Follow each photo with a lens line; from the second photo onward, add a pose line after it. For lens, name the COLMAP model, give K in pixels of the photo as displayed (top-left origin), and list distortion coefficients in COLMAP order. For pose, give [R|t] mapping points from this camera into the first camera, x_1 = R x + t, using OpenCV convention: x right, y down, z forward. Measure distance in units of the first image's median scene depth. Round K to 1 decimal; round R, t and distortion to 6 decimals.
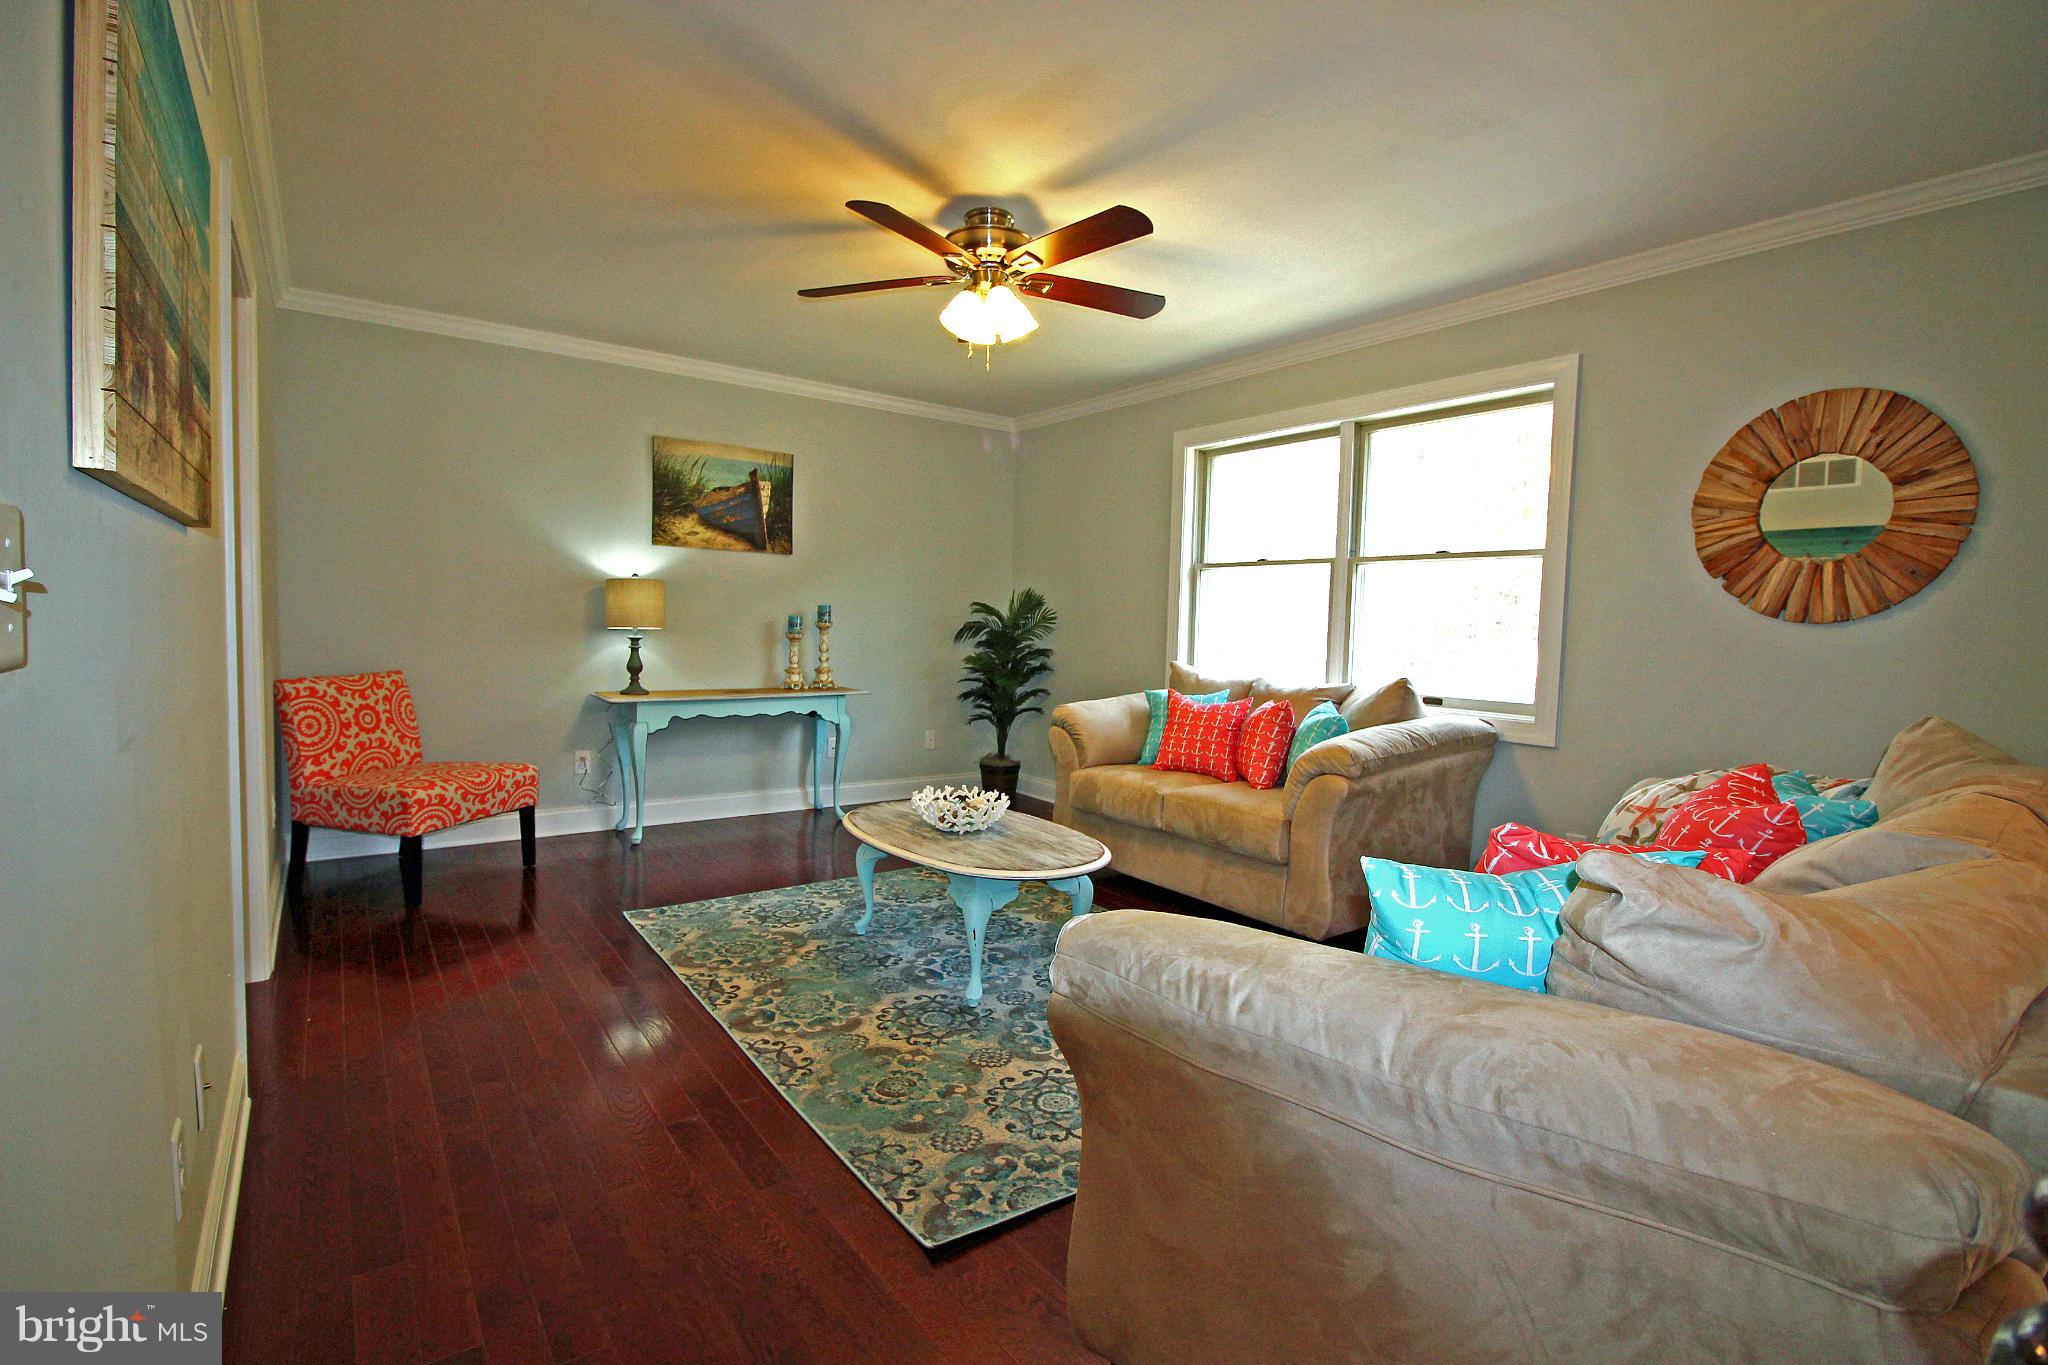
lens RADIAL K [[946.7, 0, 1029.1], [0, 946.7, 675.1], [0, 0, 1]] dist [-0.003350, -0.000353]
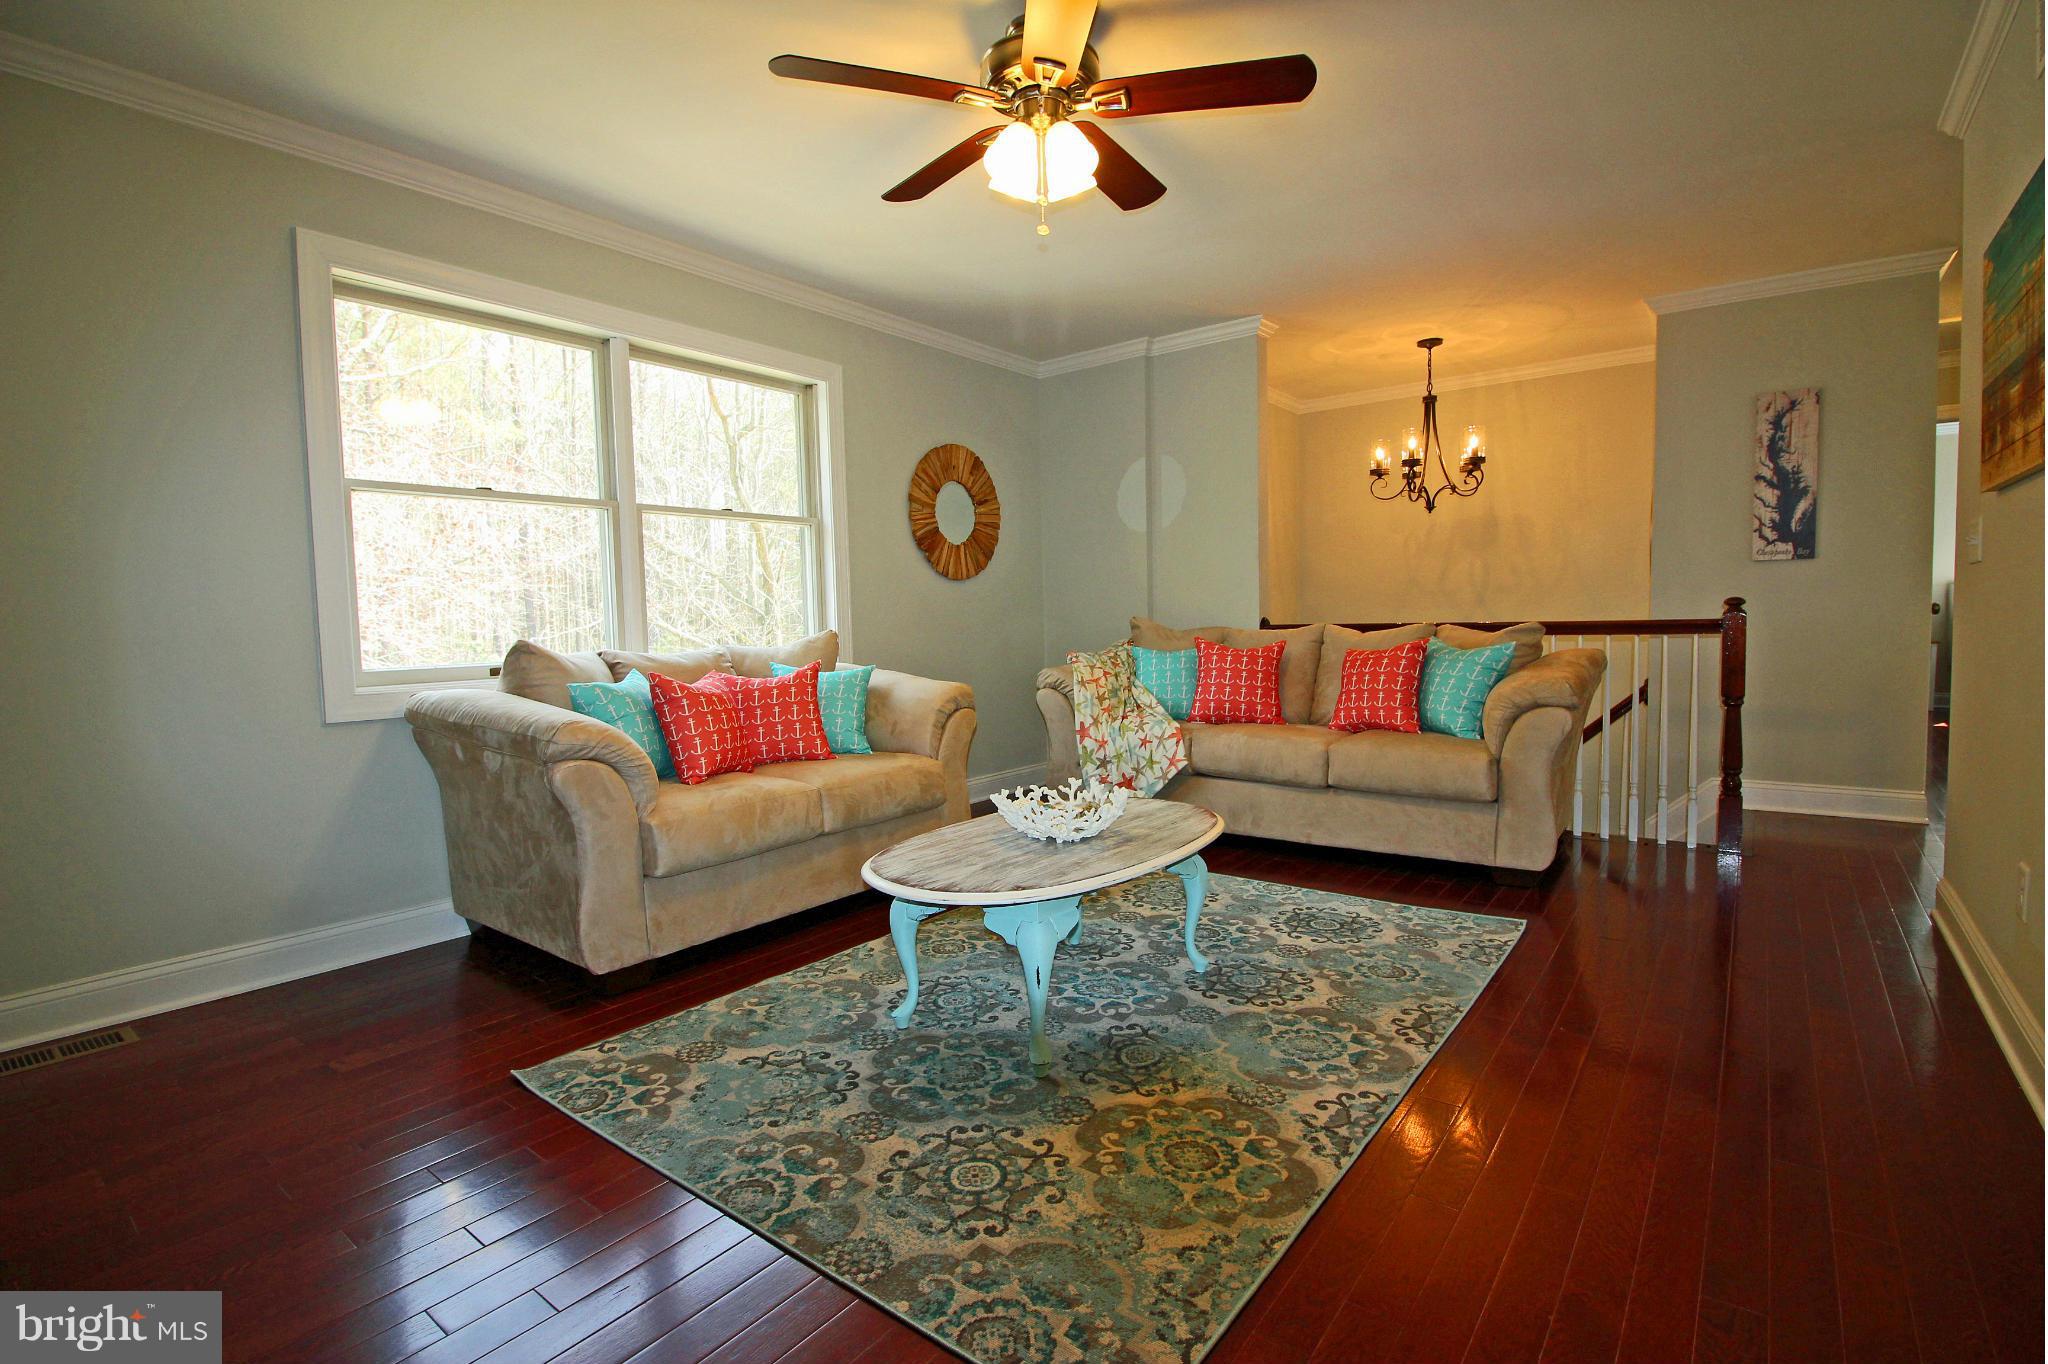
lens RADIAL K [[946.7, 0, 1029.1], [0, 946.7, 674.6], [0, 0, 1]] dist [-0.003350, -0.000353]
pose [[-0.276165, -0.080929, 0.957697, -0.651162], [0.068552, 0.992252, 0.103617, -0.040125], [-0.958662, 0.094267, -0.268477, 1.012471]]
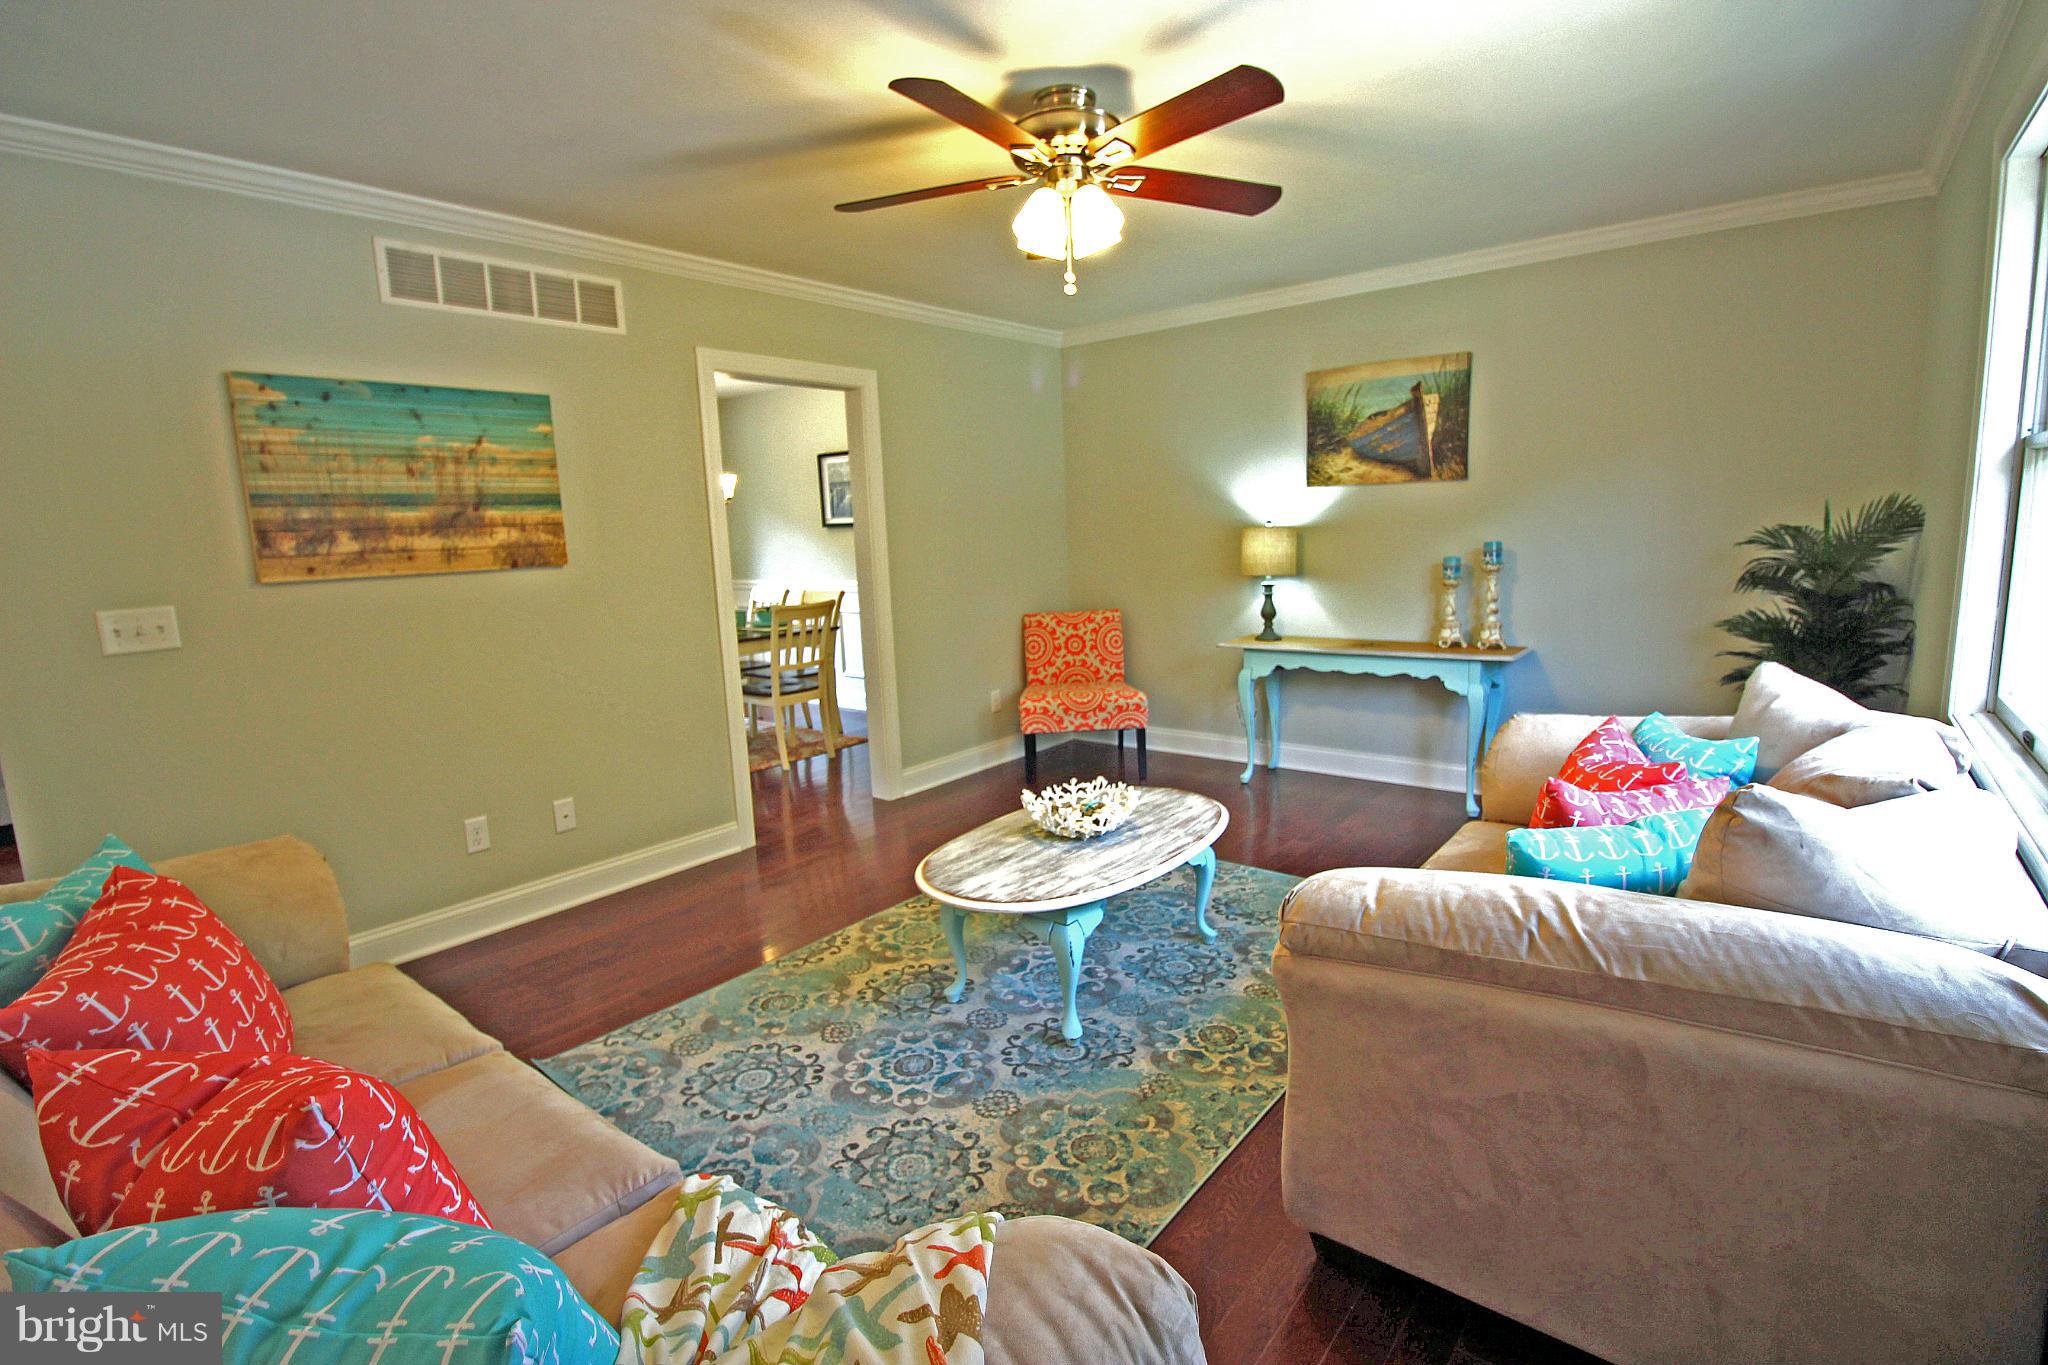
lens RADIAL K [[957.5, 0, 1020.5], [0, 957.5, 656.3], [0, 0, 1]] dist [0.028277, -0.000064]
pose [[0.245728, 0.098928, -0.964277, 0.642490], [-0.011749, 0.995009, 0.099087, -0.076295], [0.969268, -0.013019, 0.245664, 0.602818]]
